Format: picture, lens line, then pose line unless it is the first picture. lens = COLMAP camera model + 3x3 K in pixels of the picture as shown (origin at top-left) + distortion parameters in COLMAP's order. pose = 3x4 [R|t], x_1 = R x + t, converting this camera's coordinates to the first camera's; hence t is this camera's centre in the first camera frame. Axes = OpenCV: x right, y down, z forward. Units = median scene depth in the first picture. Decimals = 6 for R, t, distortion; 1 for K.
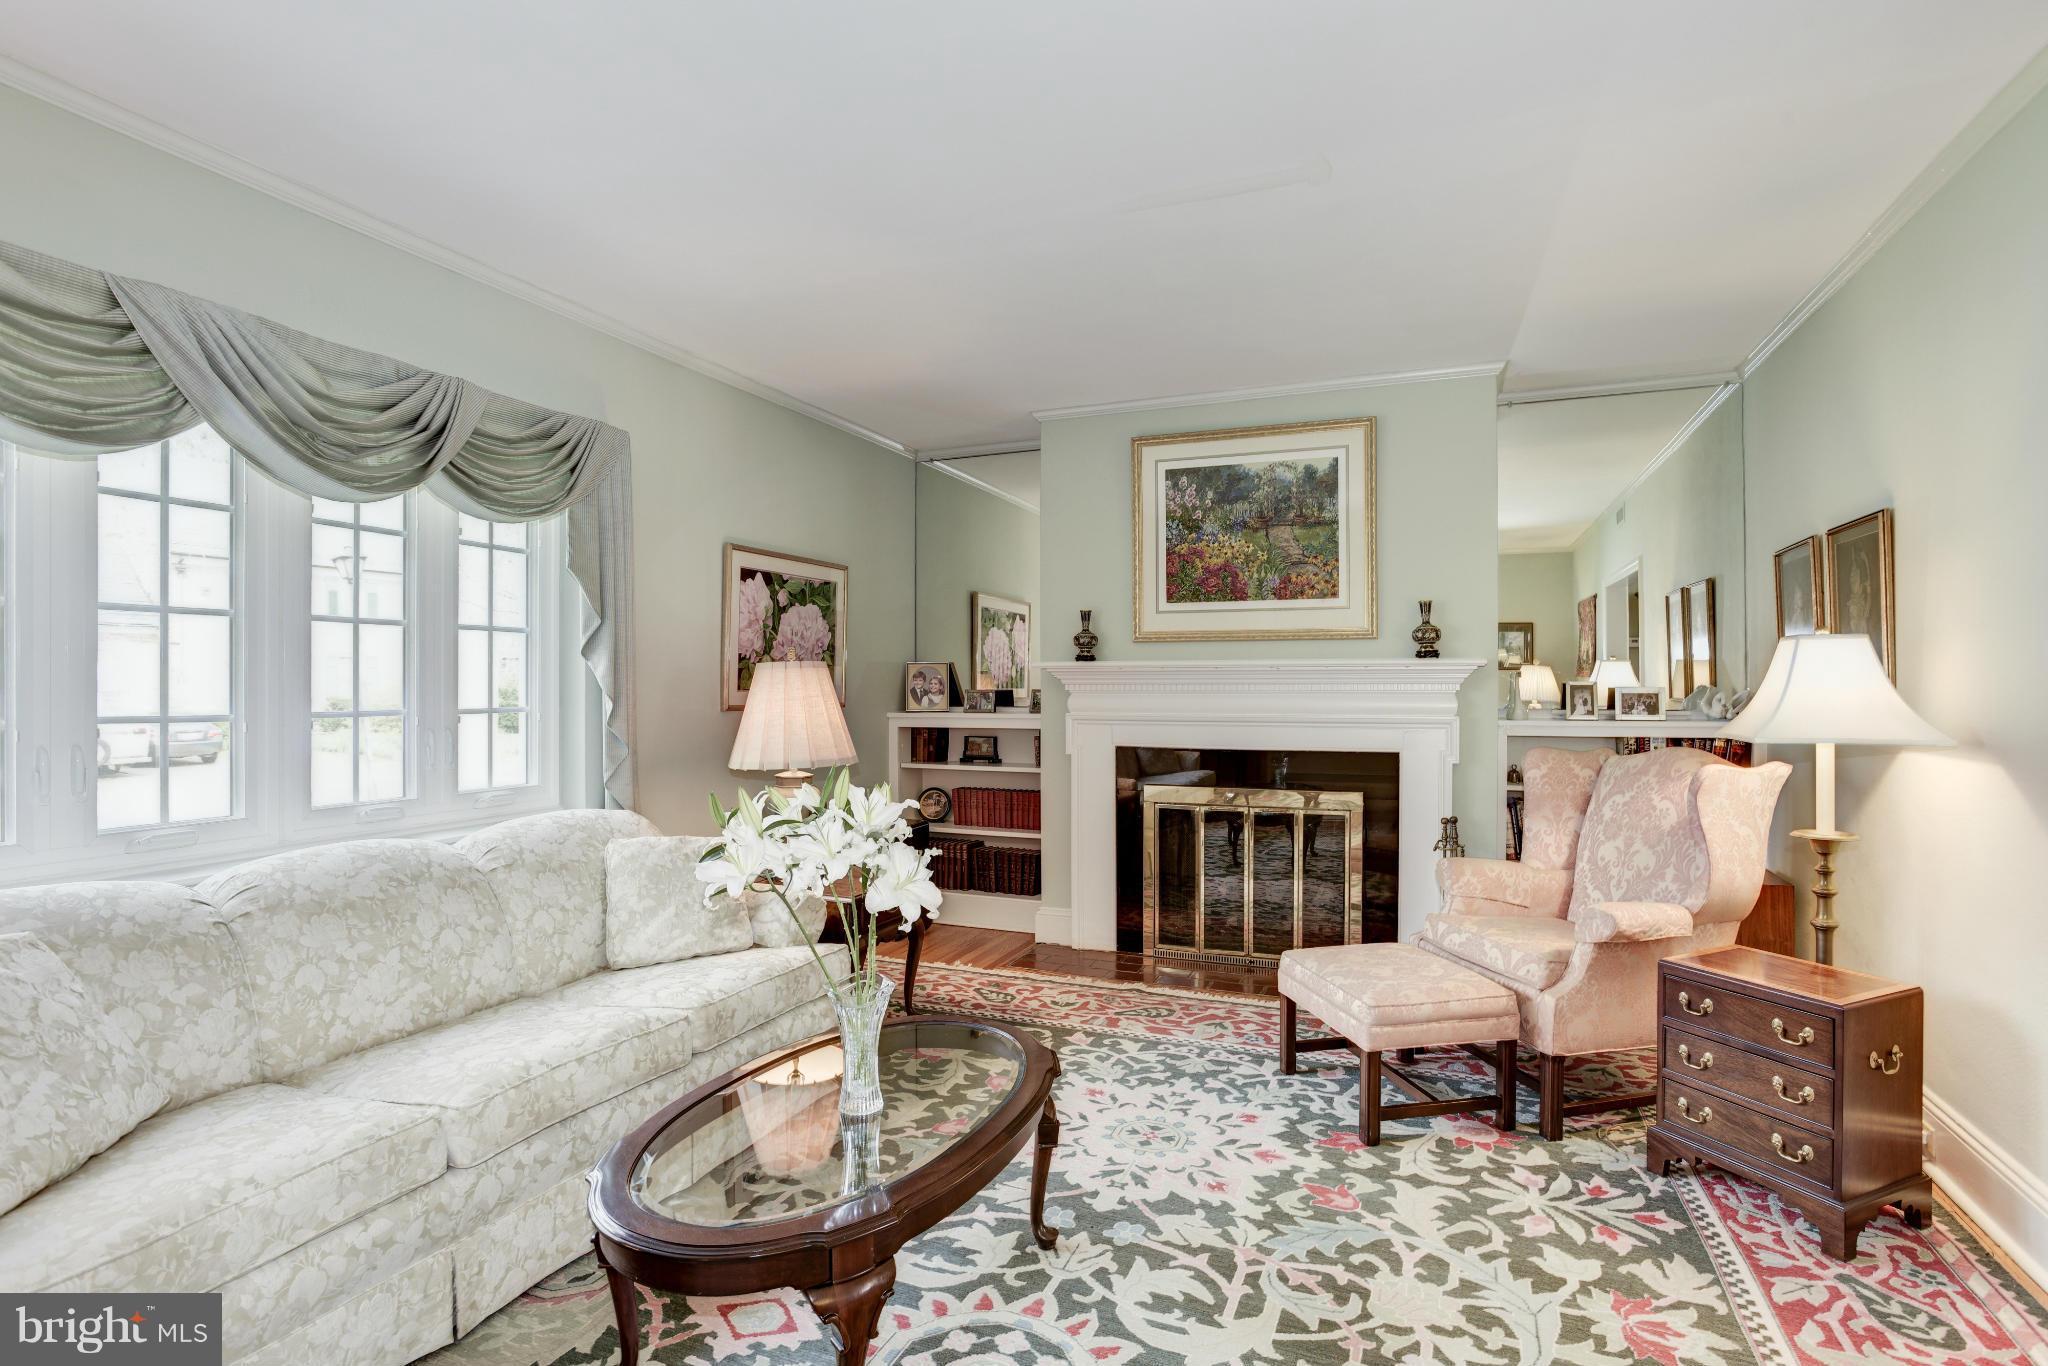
lens RADIAL K [[1021.0, 0, 1024.0], [0, 1021.0, 683.0], [0, 0, 1]] dist [-0.006293, 0.010630]
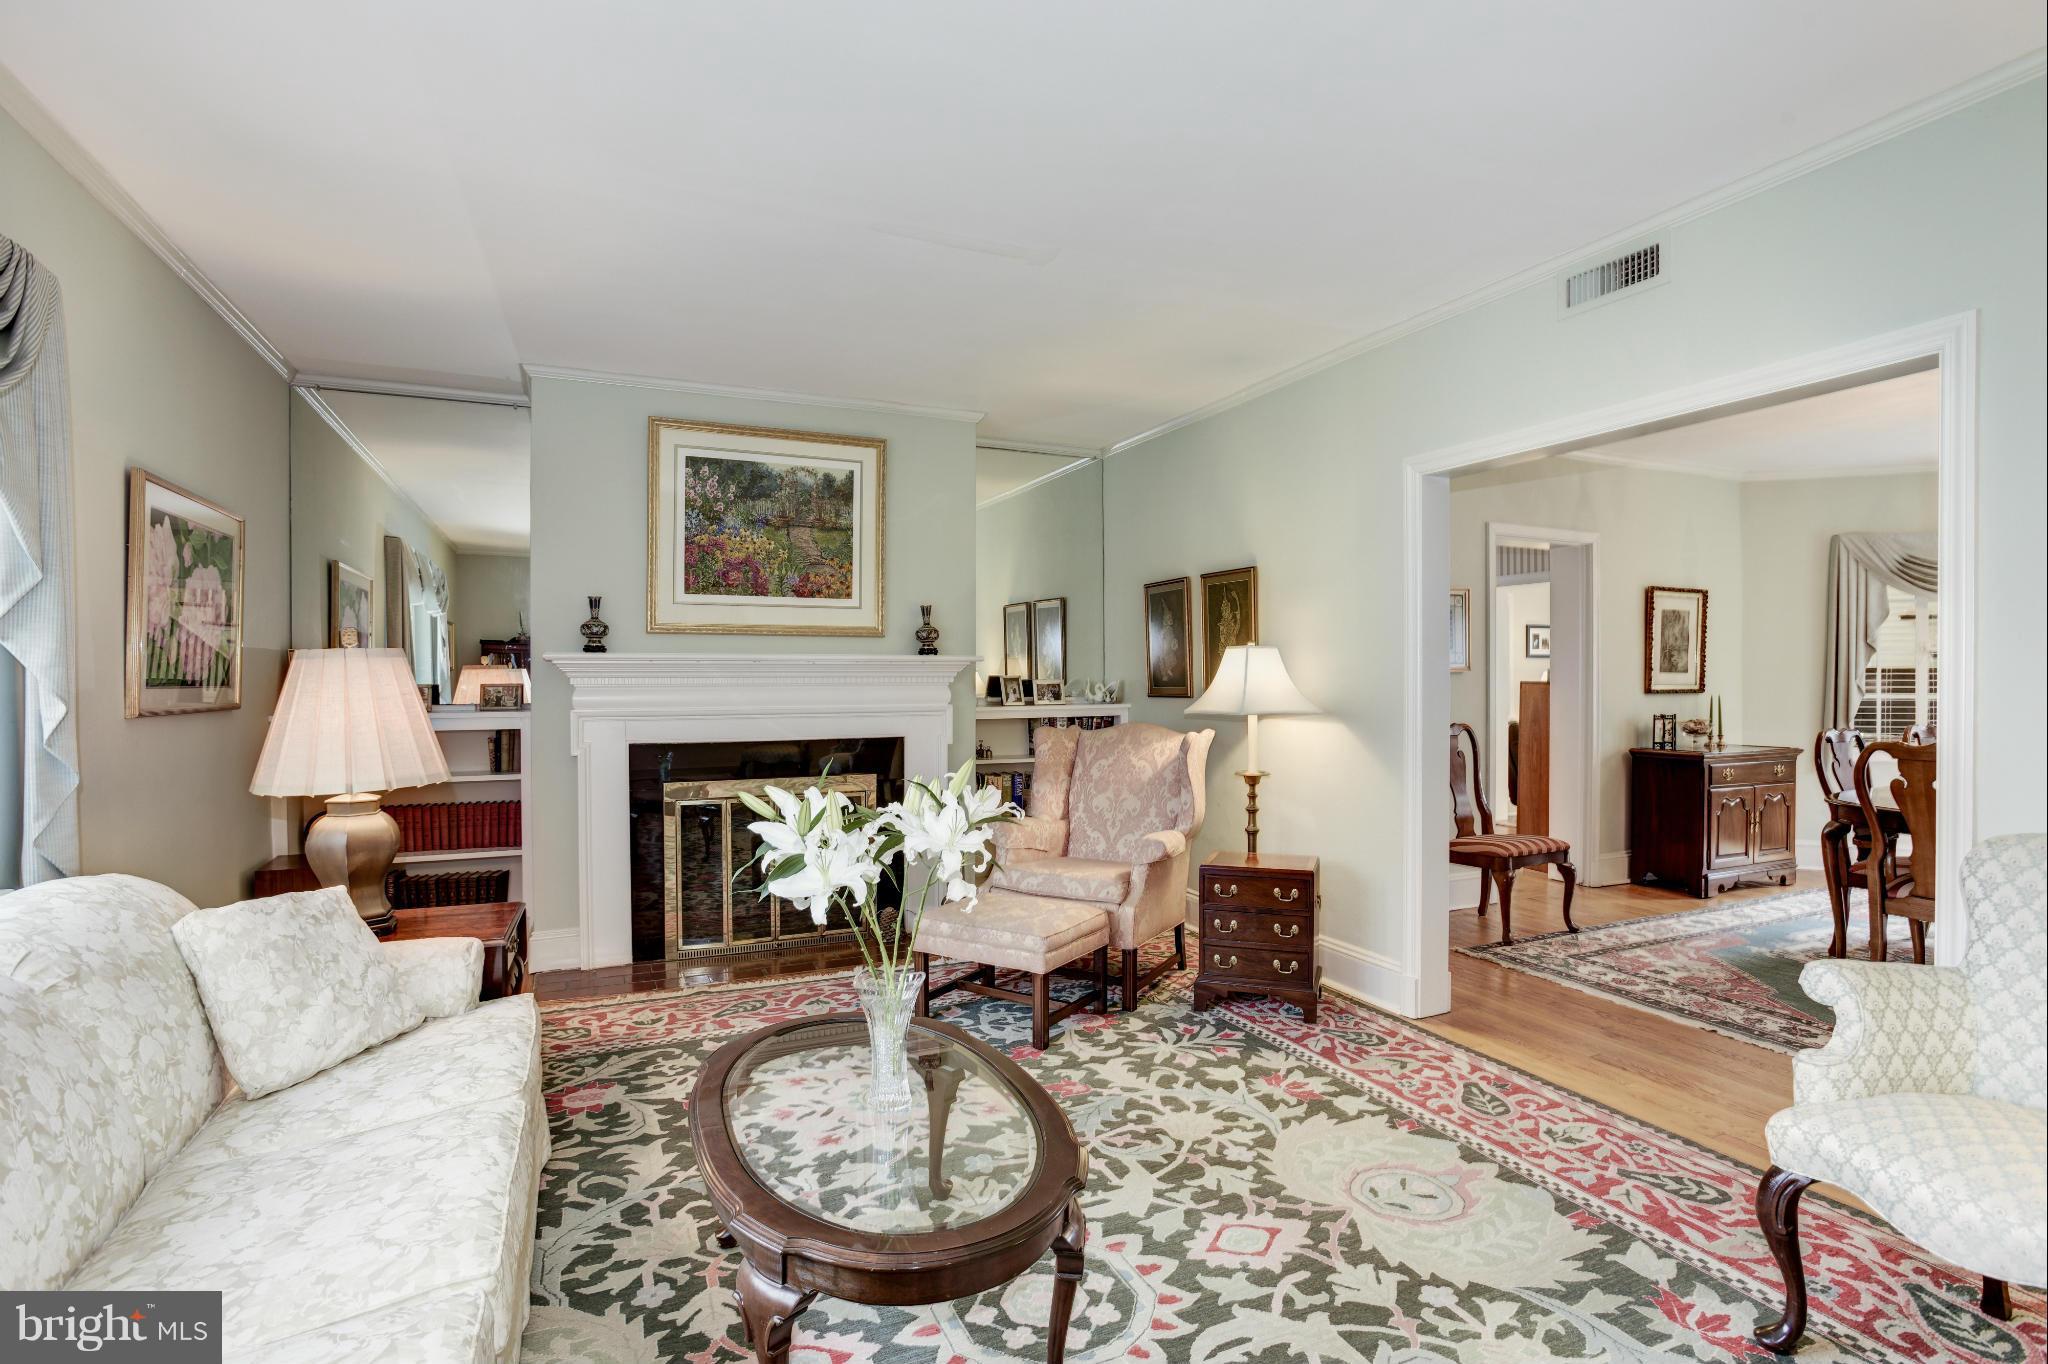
lens RADIAL K [[1017.9, 0, 1070.9], [0, 1017.9, 679.9], [0, 0, 1]] dist [-0.073017, 0.076558]
pose [[0.679769, -0.003062, 0.733420, -0.359722], [-0.000225, 0.999990, 0.004384, -0.001136], [-0.733426, -0.003145, 0.679762, 0.095400]]
